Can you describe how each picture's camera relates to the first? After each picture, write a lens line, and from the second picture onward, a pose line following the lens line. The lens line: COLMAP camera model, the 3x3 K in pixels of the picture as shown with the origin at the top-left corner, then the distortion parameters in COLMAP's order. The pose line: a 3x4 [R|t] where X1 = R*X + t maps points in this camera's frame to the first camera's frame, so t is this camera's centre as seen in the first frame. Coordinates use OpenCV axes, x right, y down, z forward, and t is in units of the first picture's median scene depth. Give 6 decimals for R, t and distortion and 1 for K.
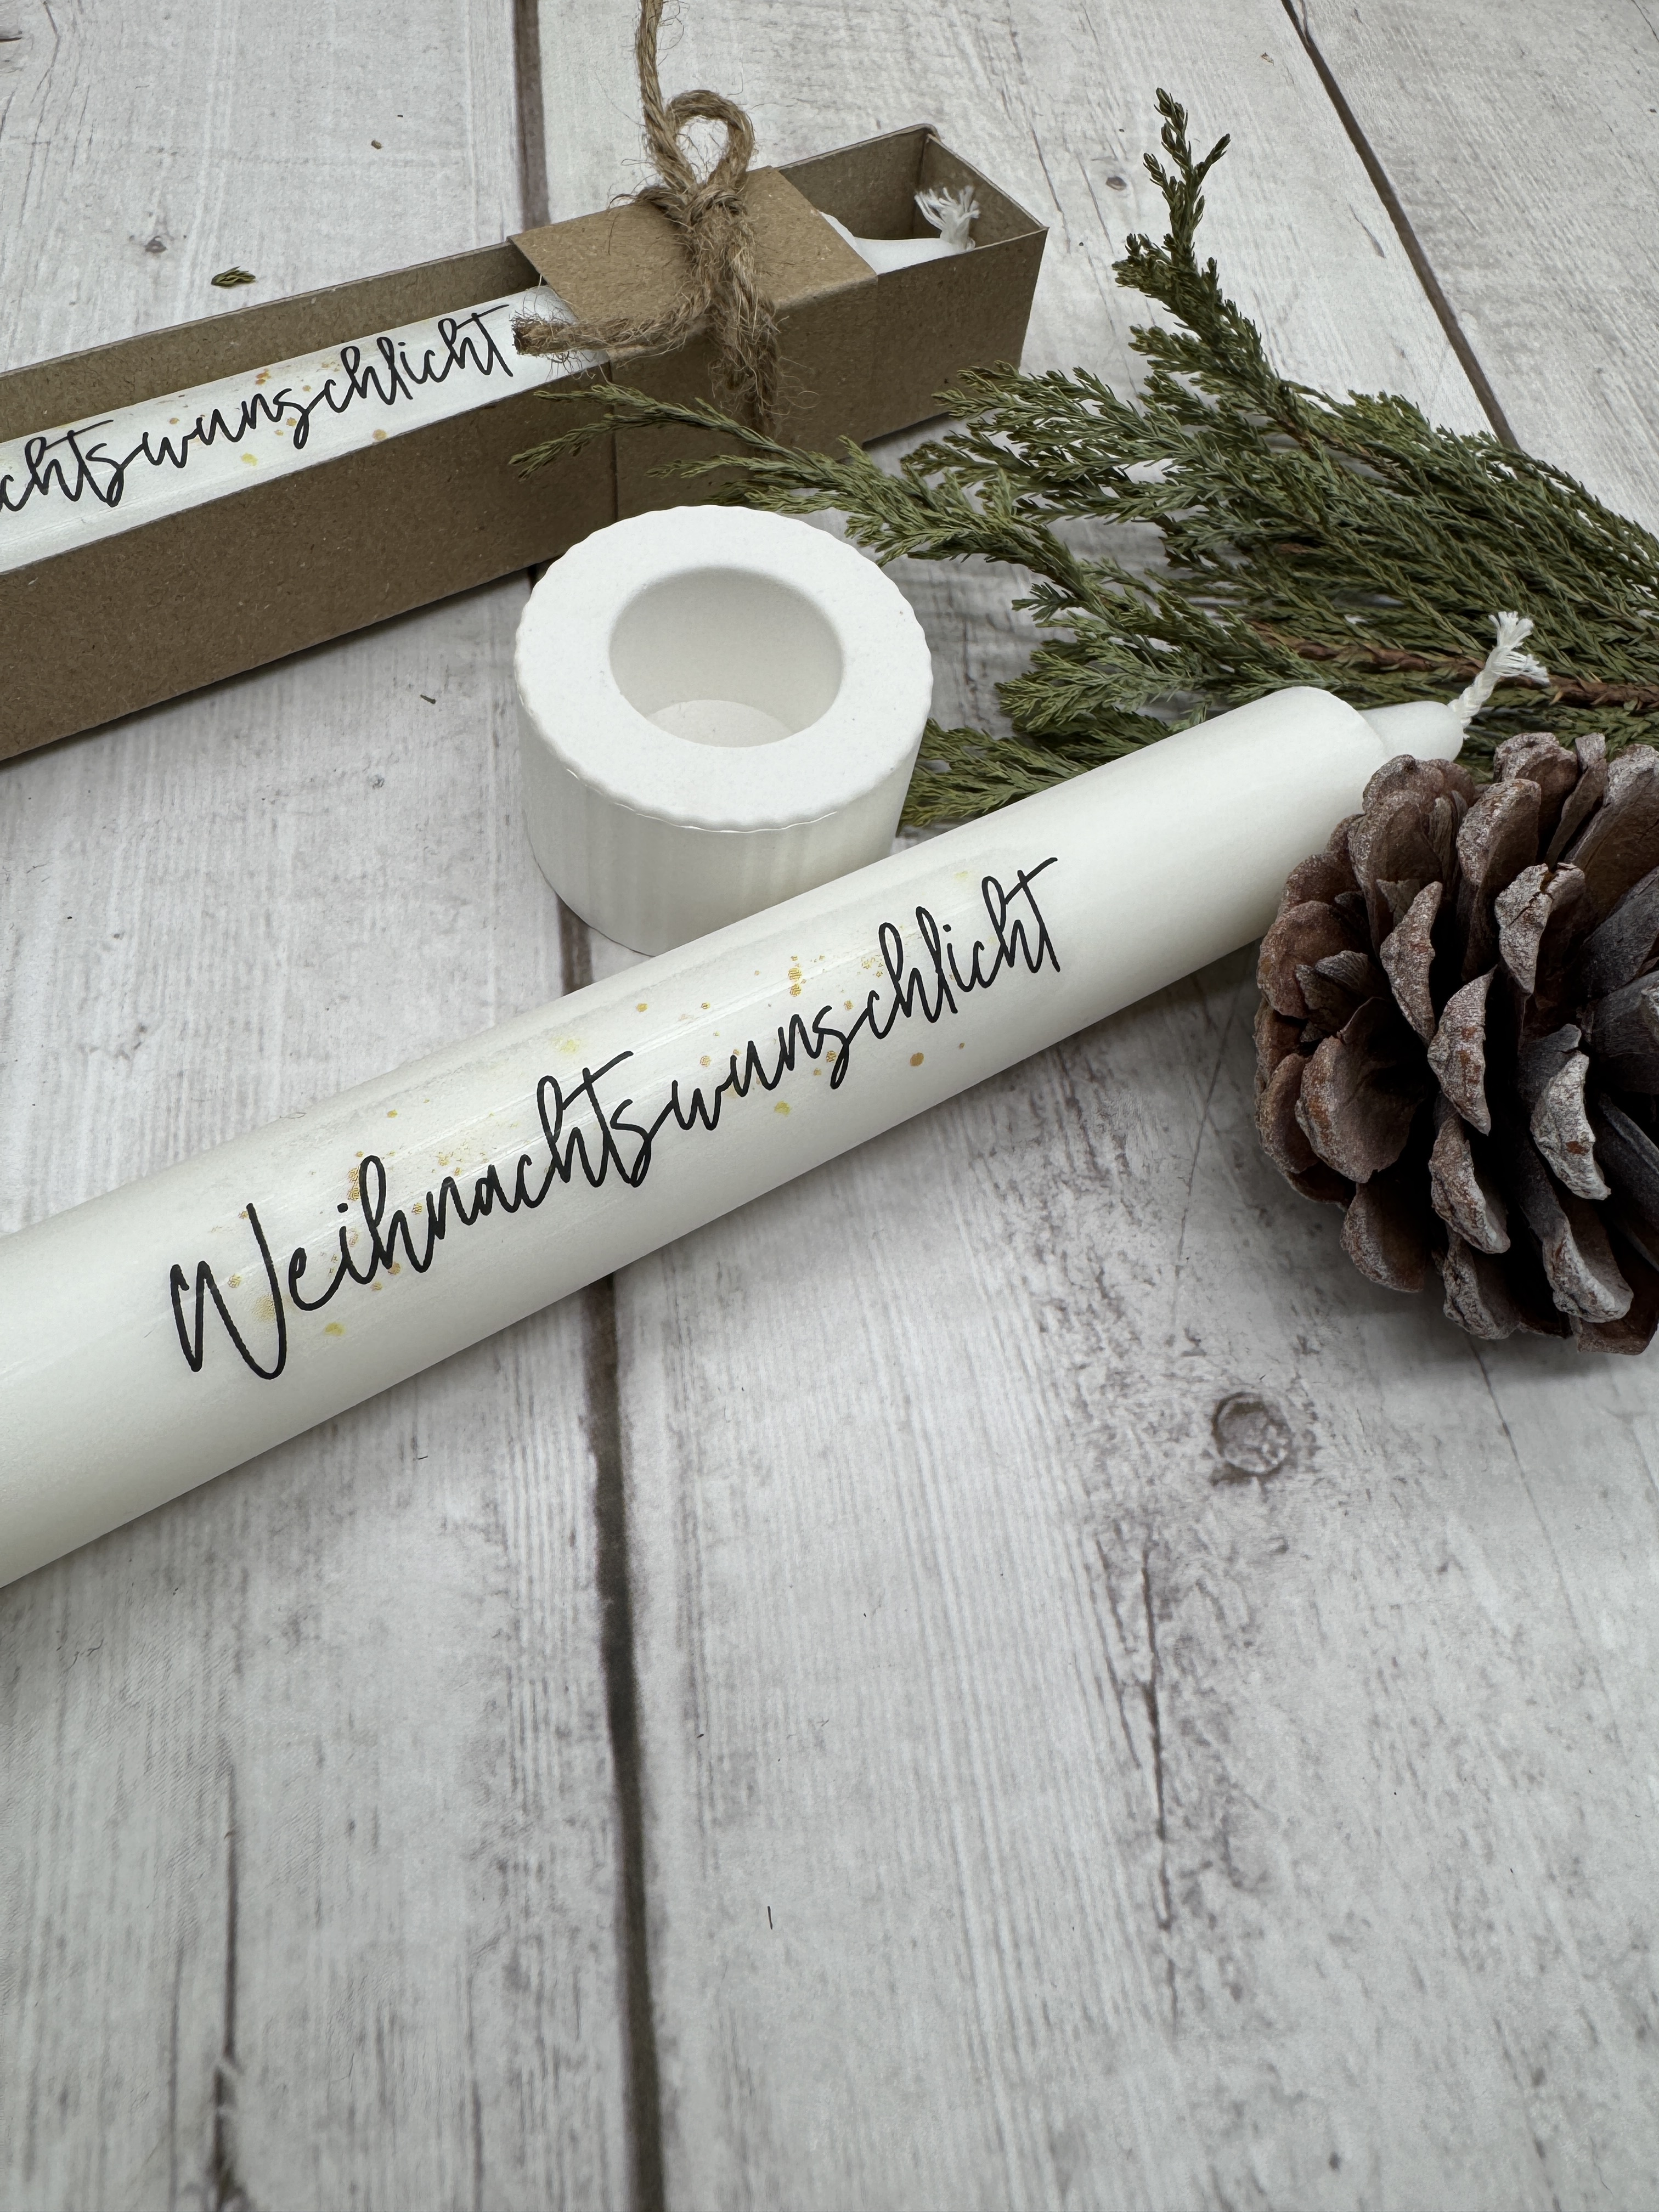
lens RADIAL K [[1425.8, 0, 829.5], [0, 1425.8, 1106.0], [0, 0, 1]] dist [-0.004126, 0.002424]
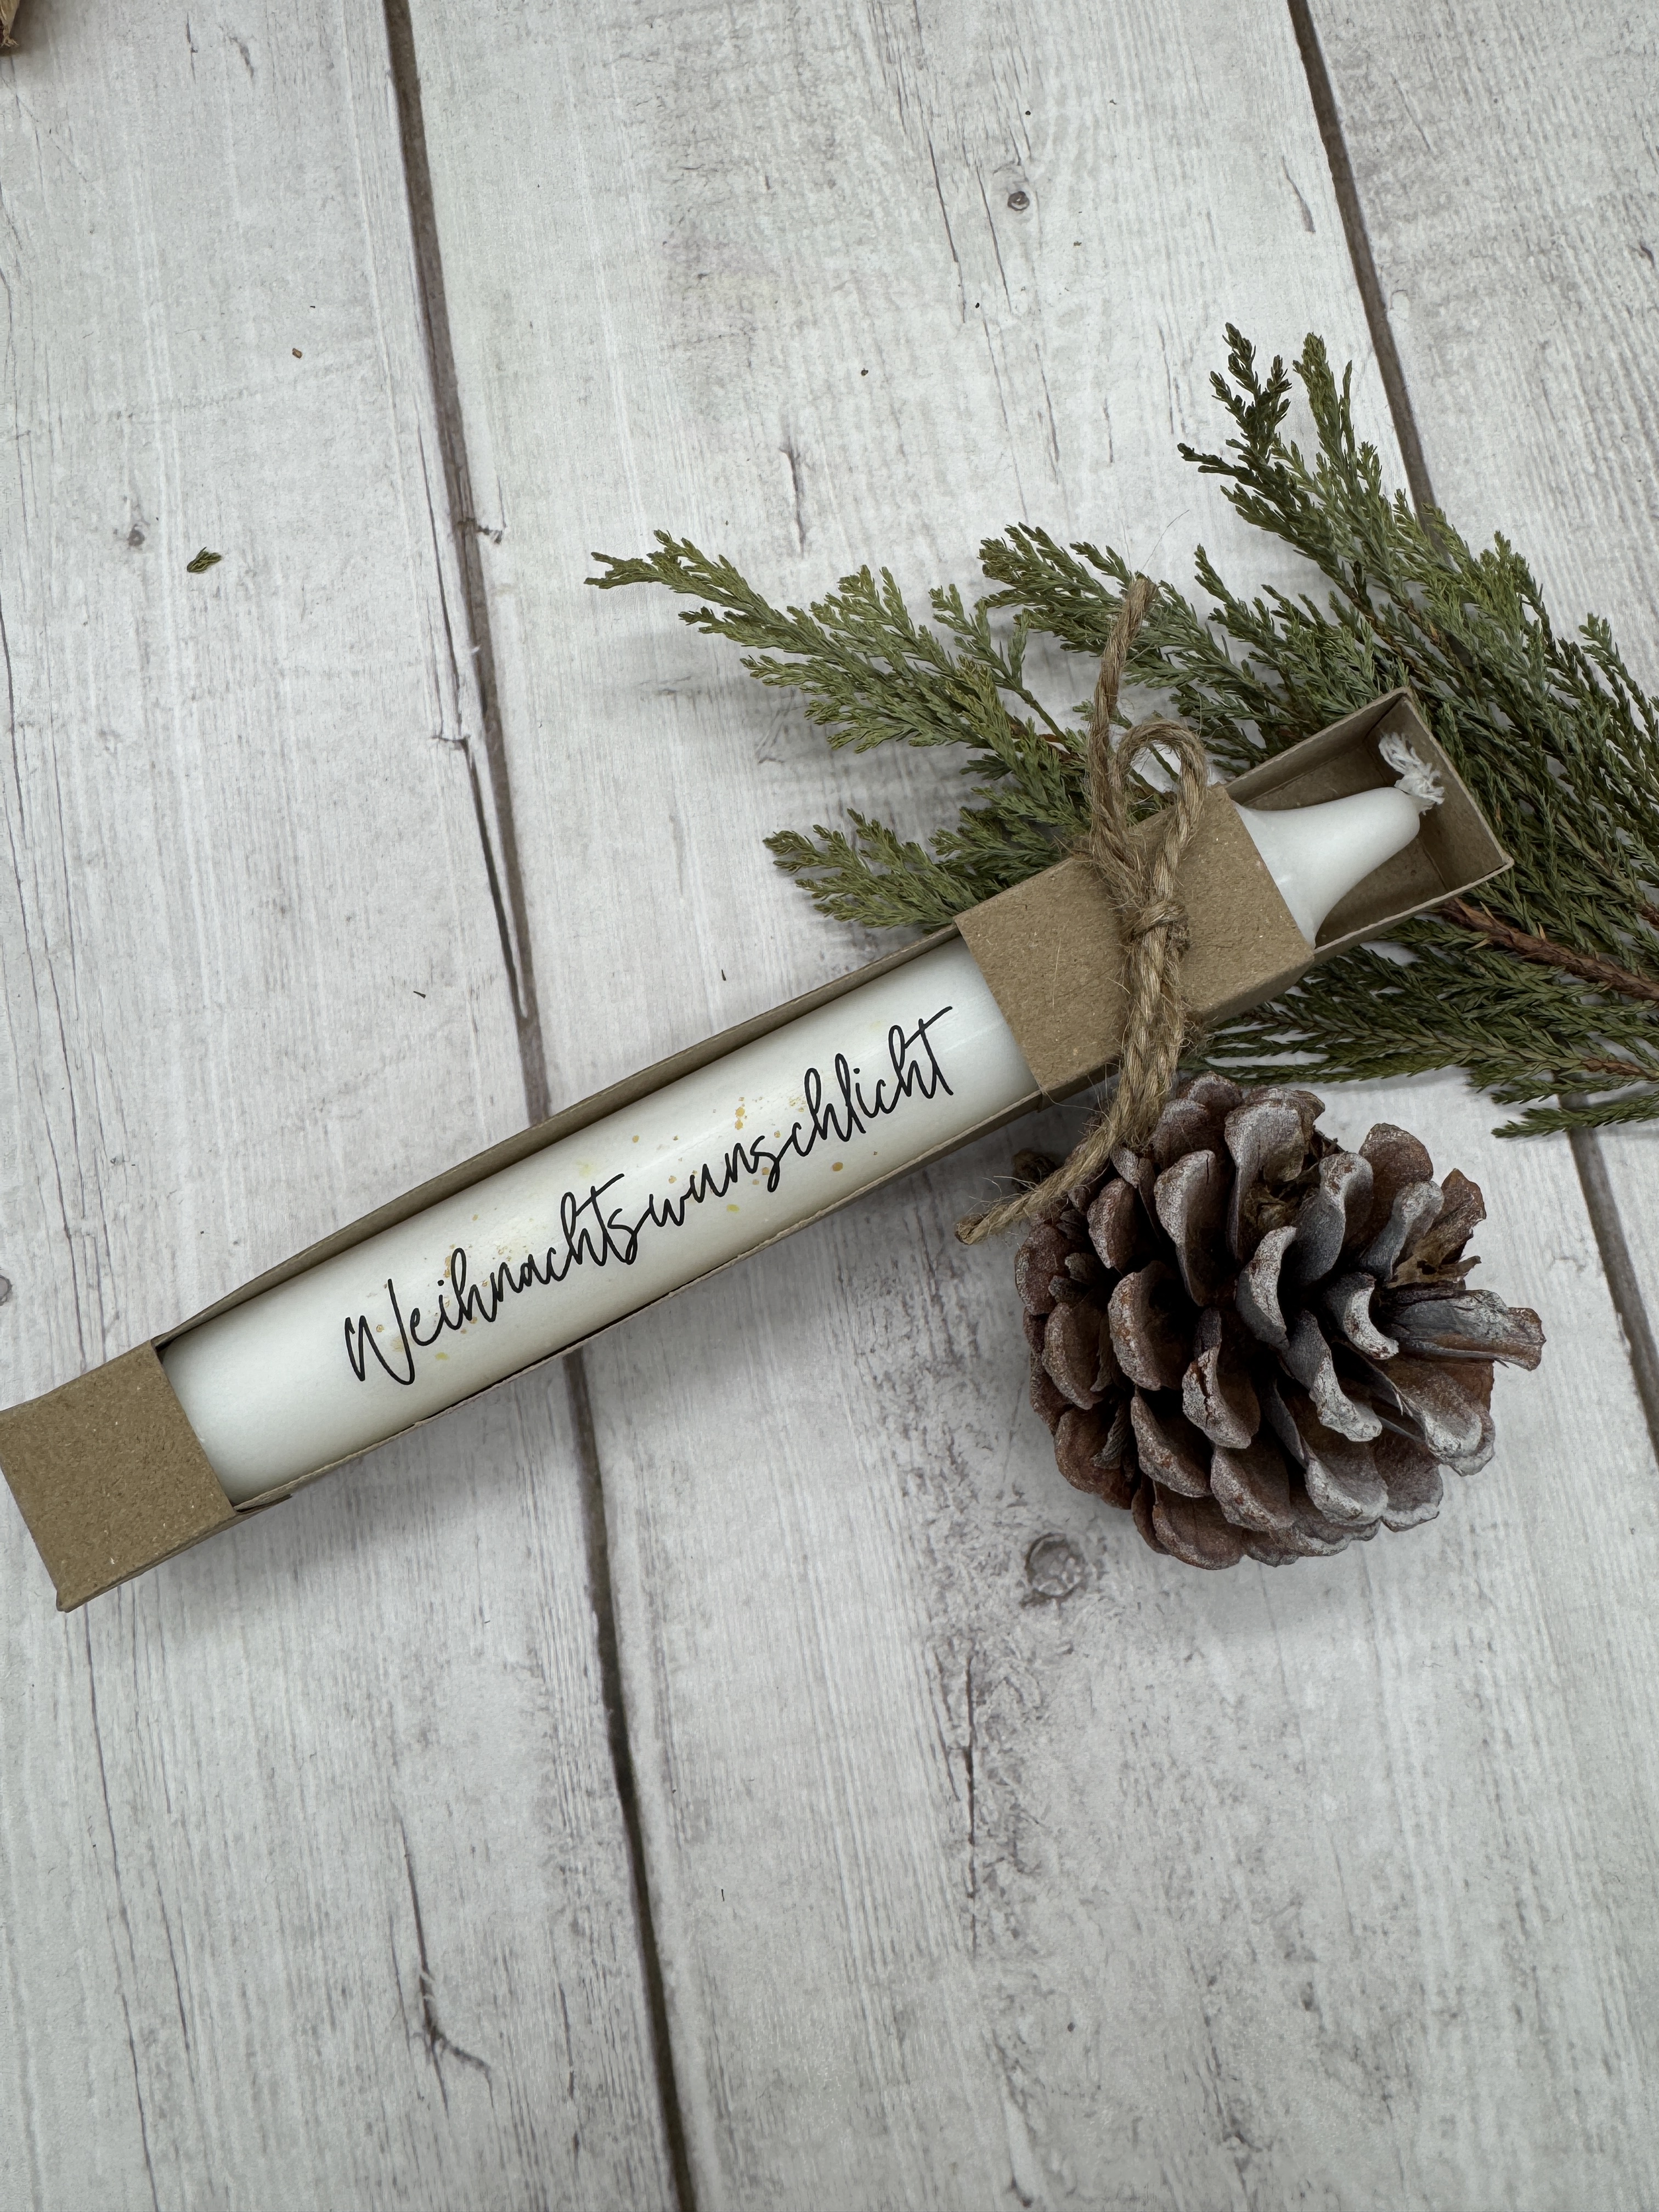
lens RADIAL K [[1425.8, 0, 829.5], [0, 1425.8, 1106.0], [0, 0, 1]] dist [-0.004126, 0.002424]
pose [[0.981895, -0.064083, -0.178257, 0.385509], [0.117038, 0.945168, 0.304892, -0.699904], [0.148945, -0.320235, 0.935556, -0.212292]]
